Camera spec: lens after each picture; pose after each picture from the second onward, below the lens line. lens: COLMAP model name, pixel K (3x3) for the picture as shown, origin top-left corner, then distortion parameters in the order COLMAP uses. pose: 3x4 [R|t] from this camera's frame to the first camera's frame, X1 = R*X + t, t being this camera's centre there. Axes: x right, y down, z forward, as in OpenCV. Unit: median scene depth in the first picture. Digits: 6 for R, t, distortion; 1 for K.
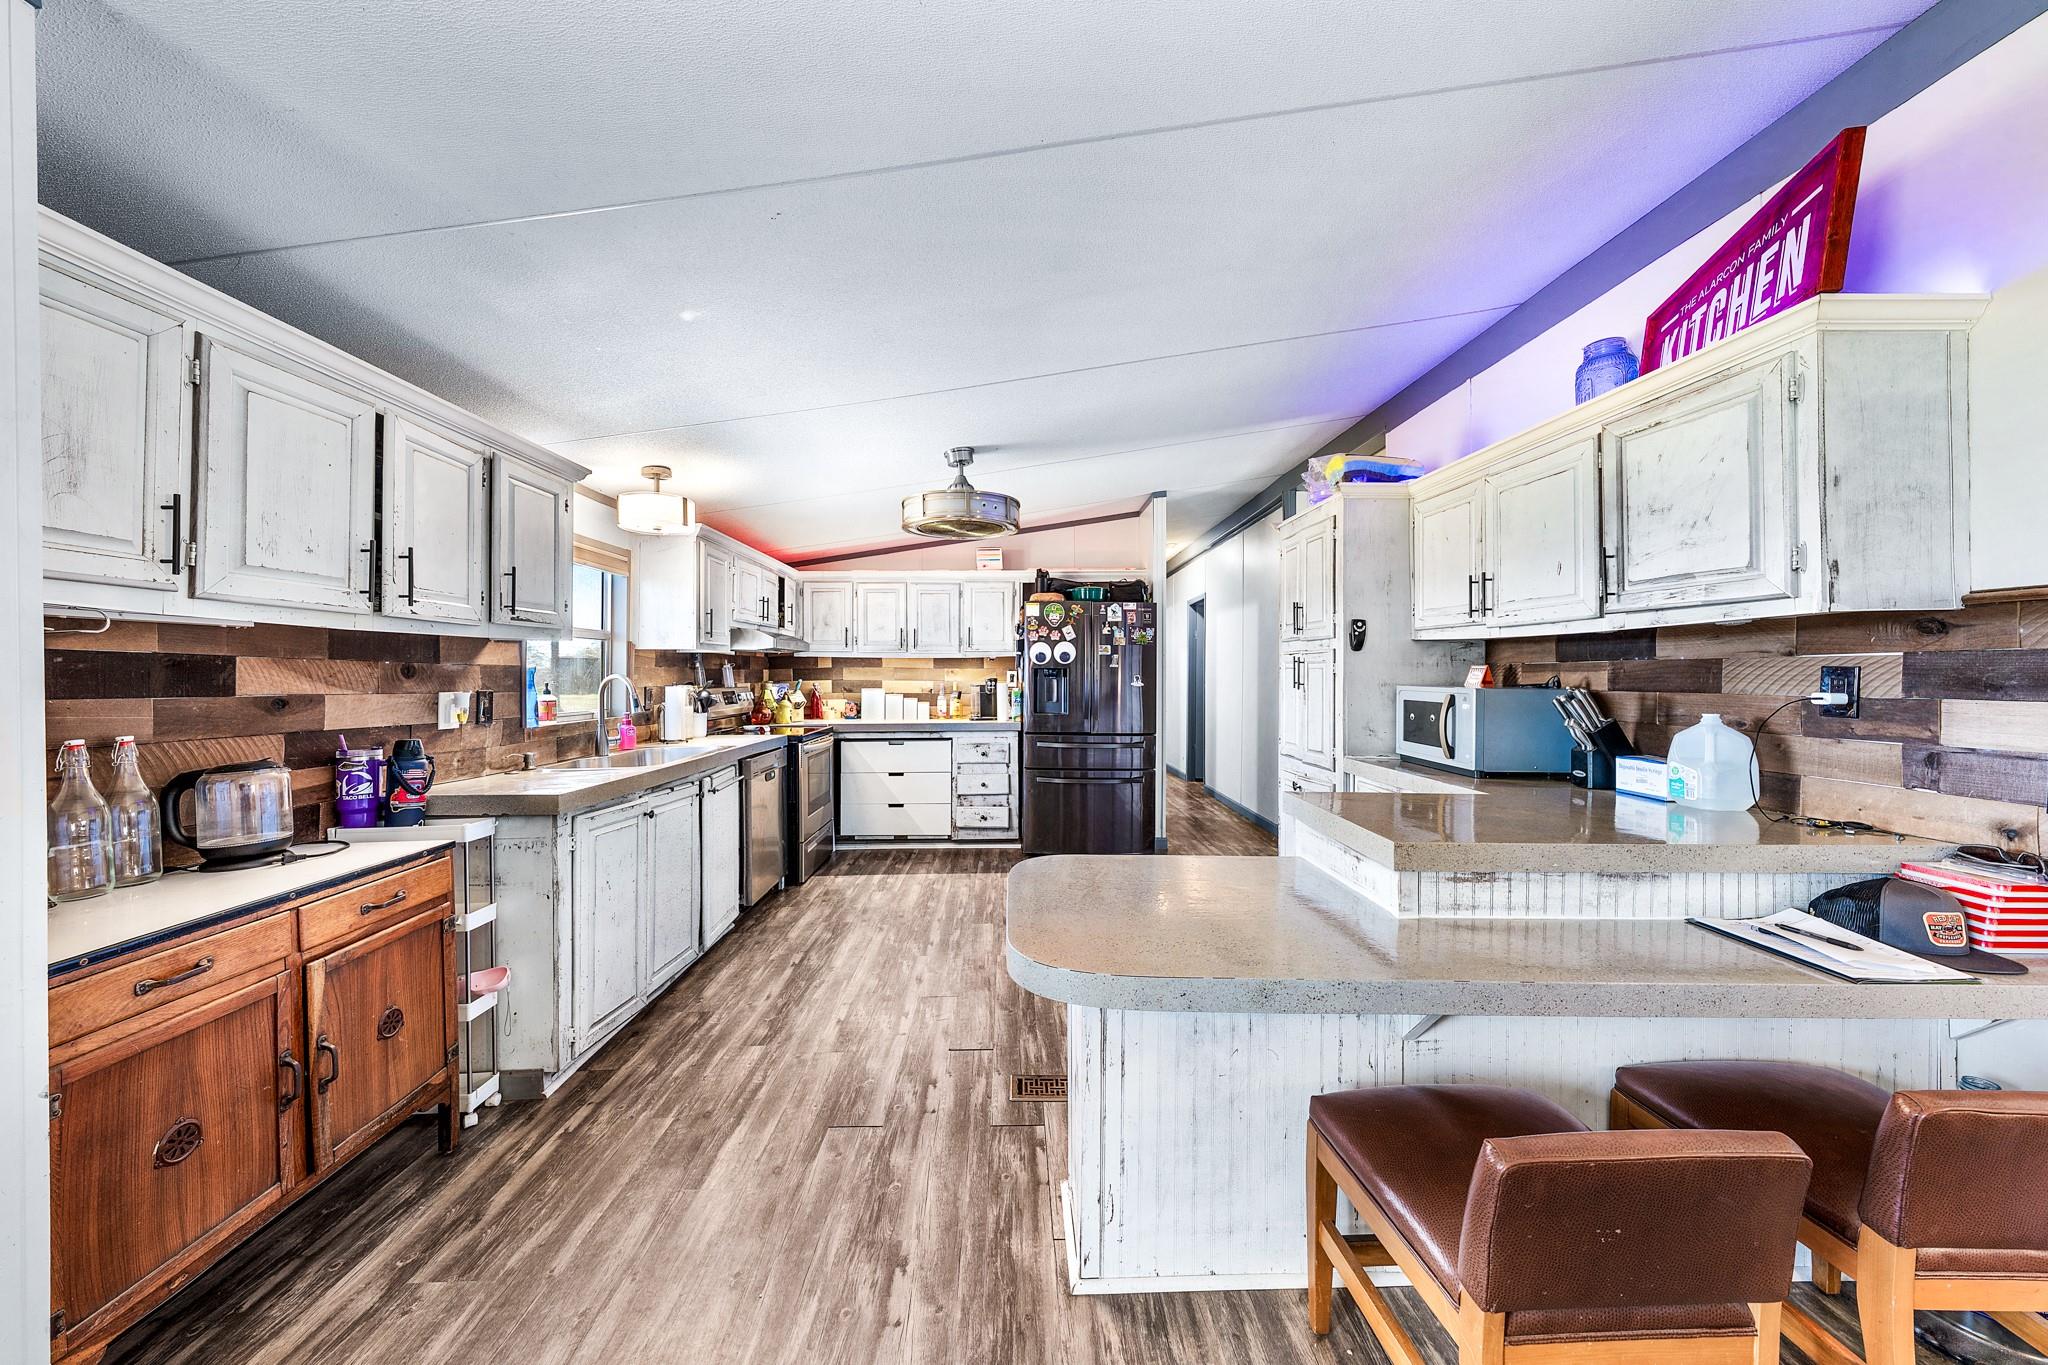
lens RADIAL K [[704.5, 0, 1014.9], [0, 704.5, 670.1], [0, 0, 1]] dist [-0.004323, 0.000439]
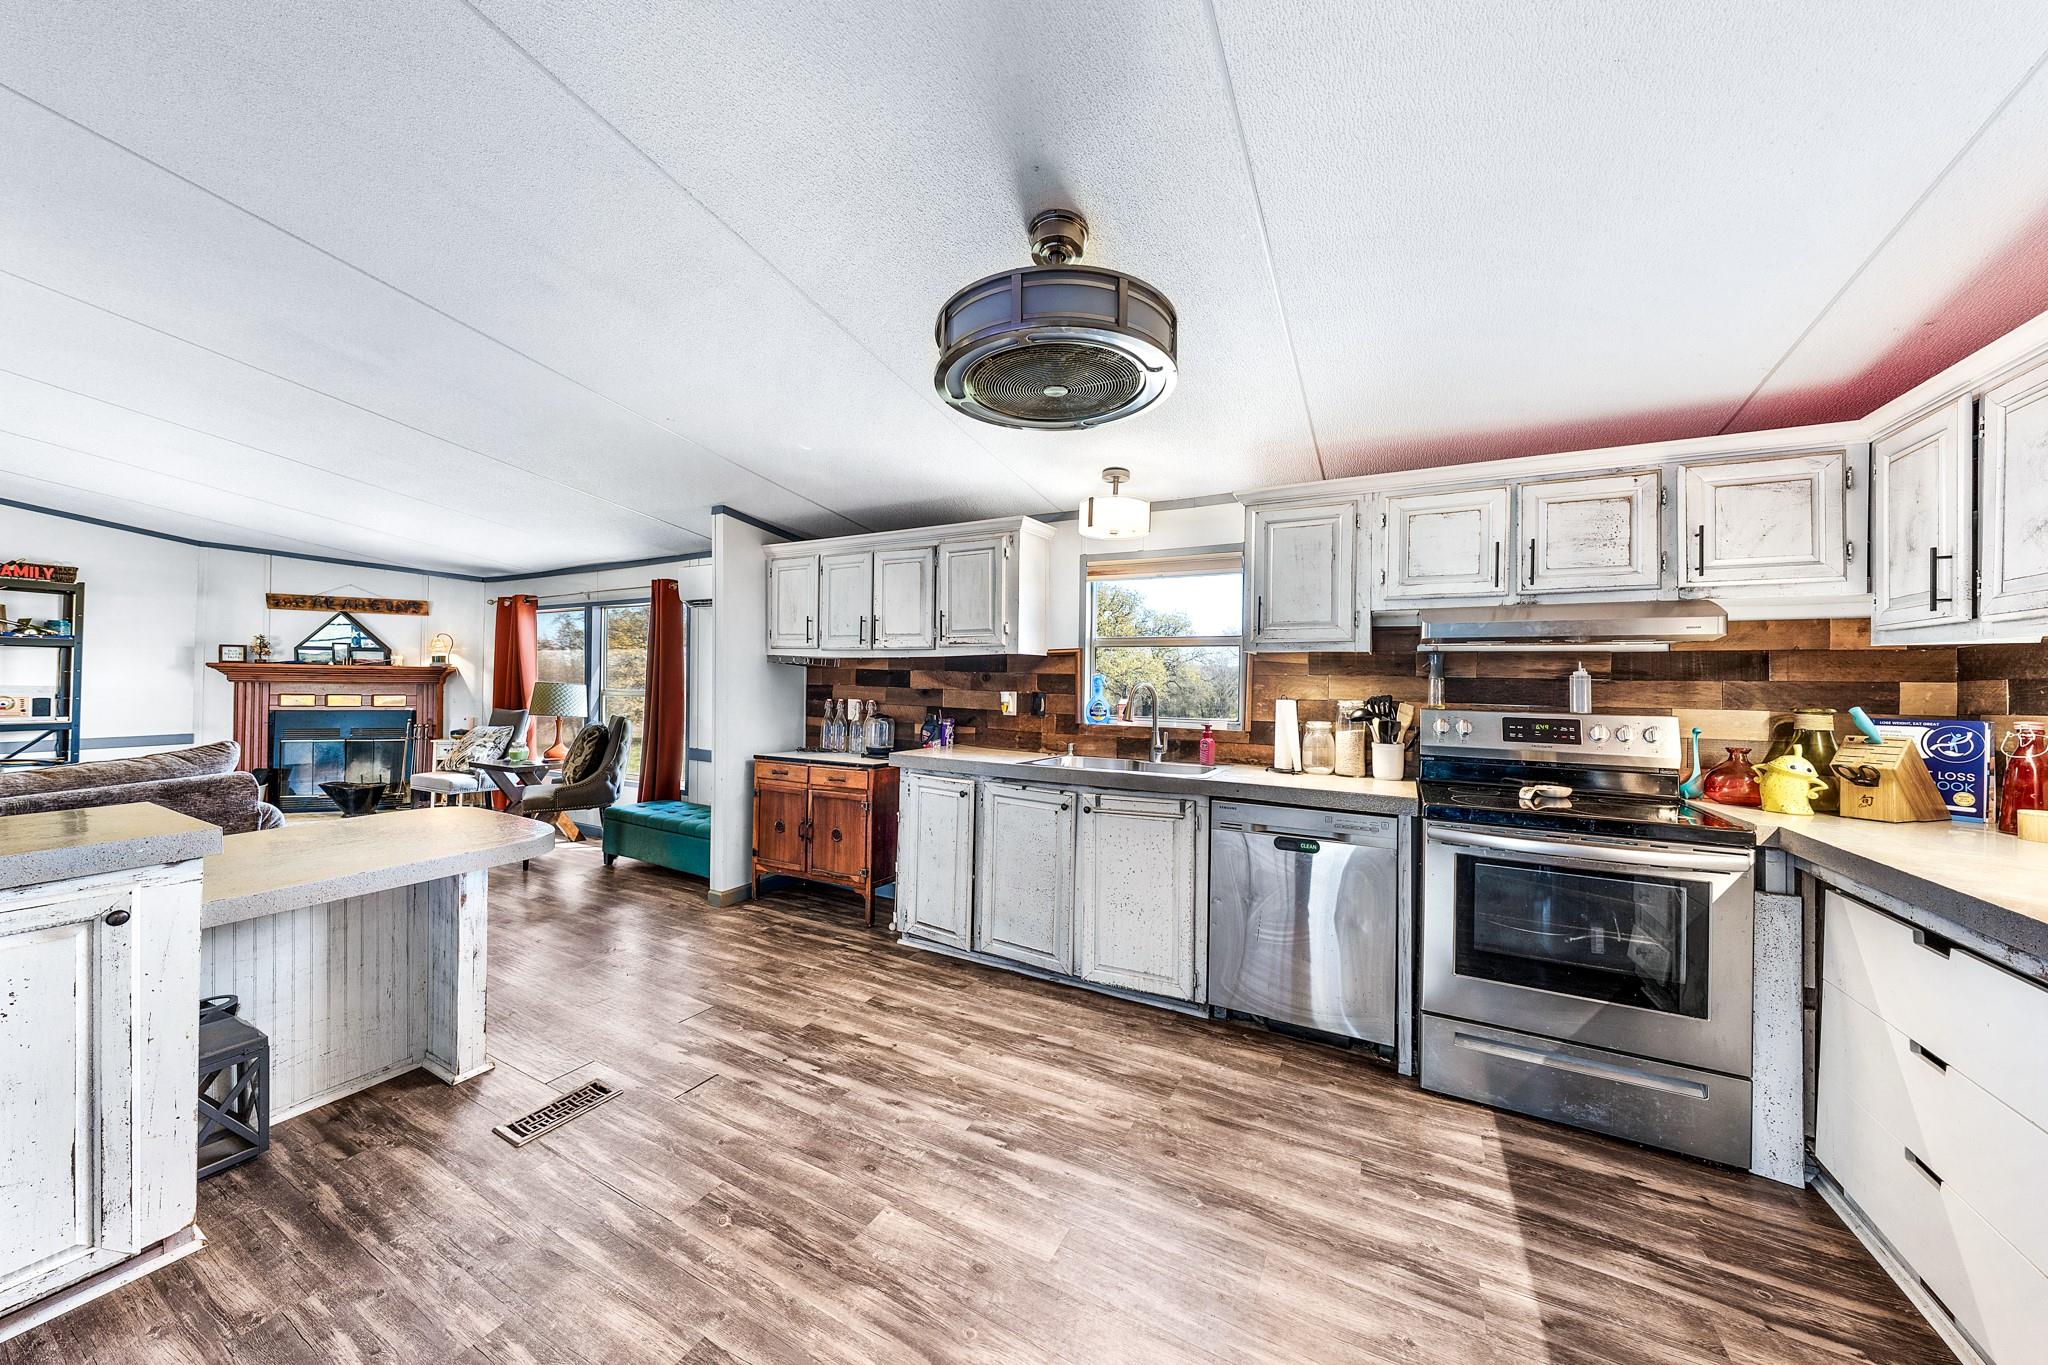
lens RADIAL K [[704.5, 0, 1022.0], [0, 704.5, 673.5], [0, 0, 1]] dist [-0.004323, 0.000439]
pose [[-0.483717, -0.012273, -0.875138, 0.353436], [-0.008577, 0.999920, -0.009283, 0.004369], [0.875182, 0.003015, -0.483784, 1.178416]]
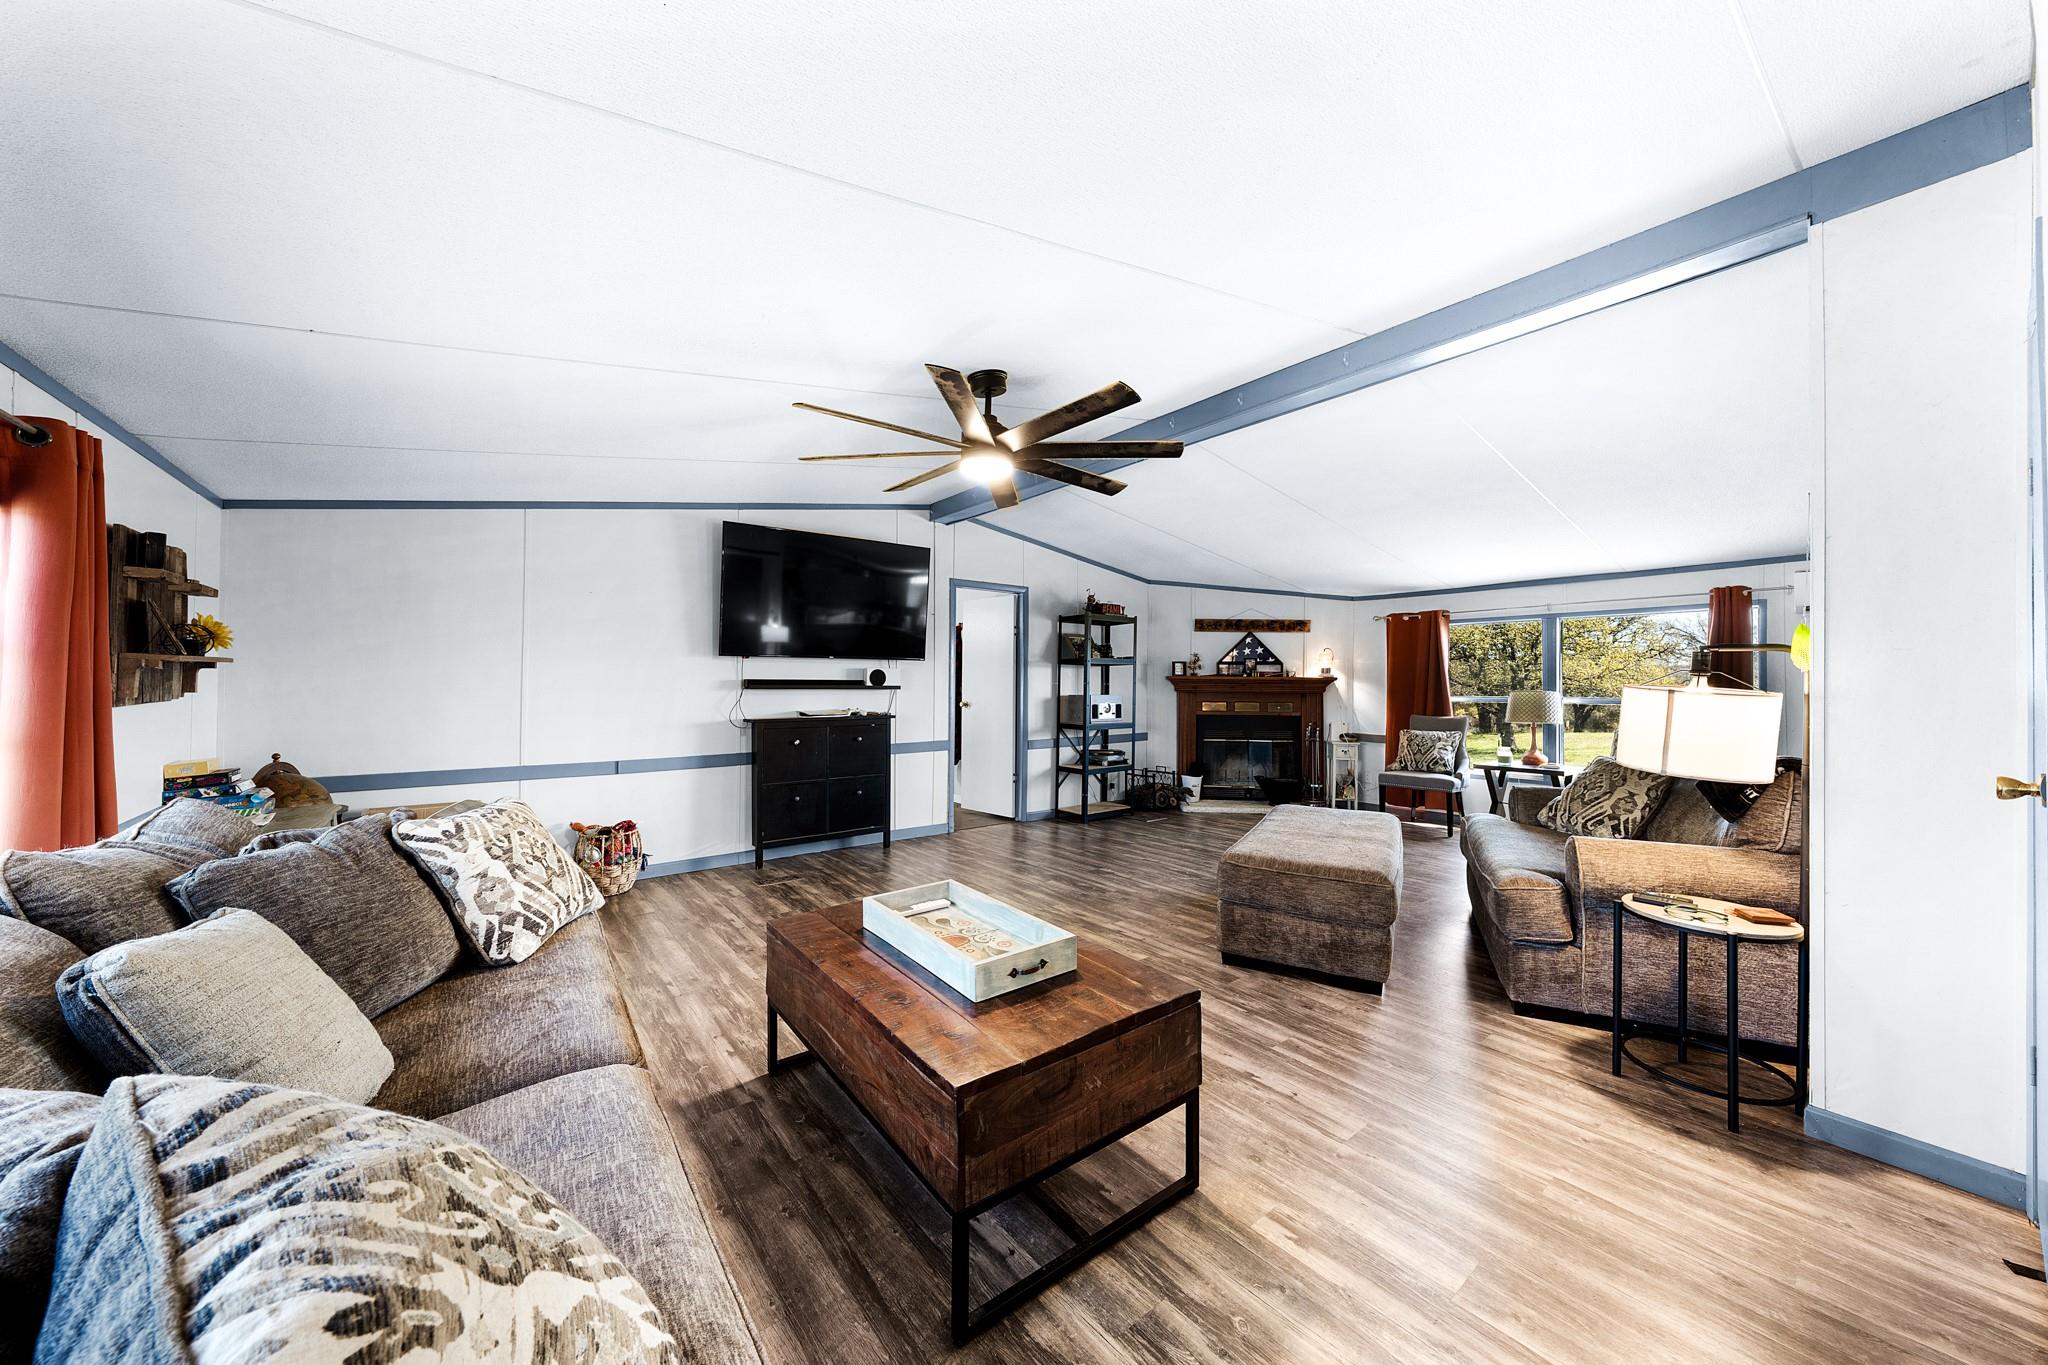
lens RADIAL K [[704.5, 0, 1034.9], [0, 704.5, 679.0], [0, 0, 1]] dist [-0.004323, 0.000439]
pose [[-0.783660, -0.007262, -0.621148, 1.438824], [-0.004933, 0.999973, -0.005466, 0.003302], [0.621171, -0.001219, -0.783674, 0.140974]]
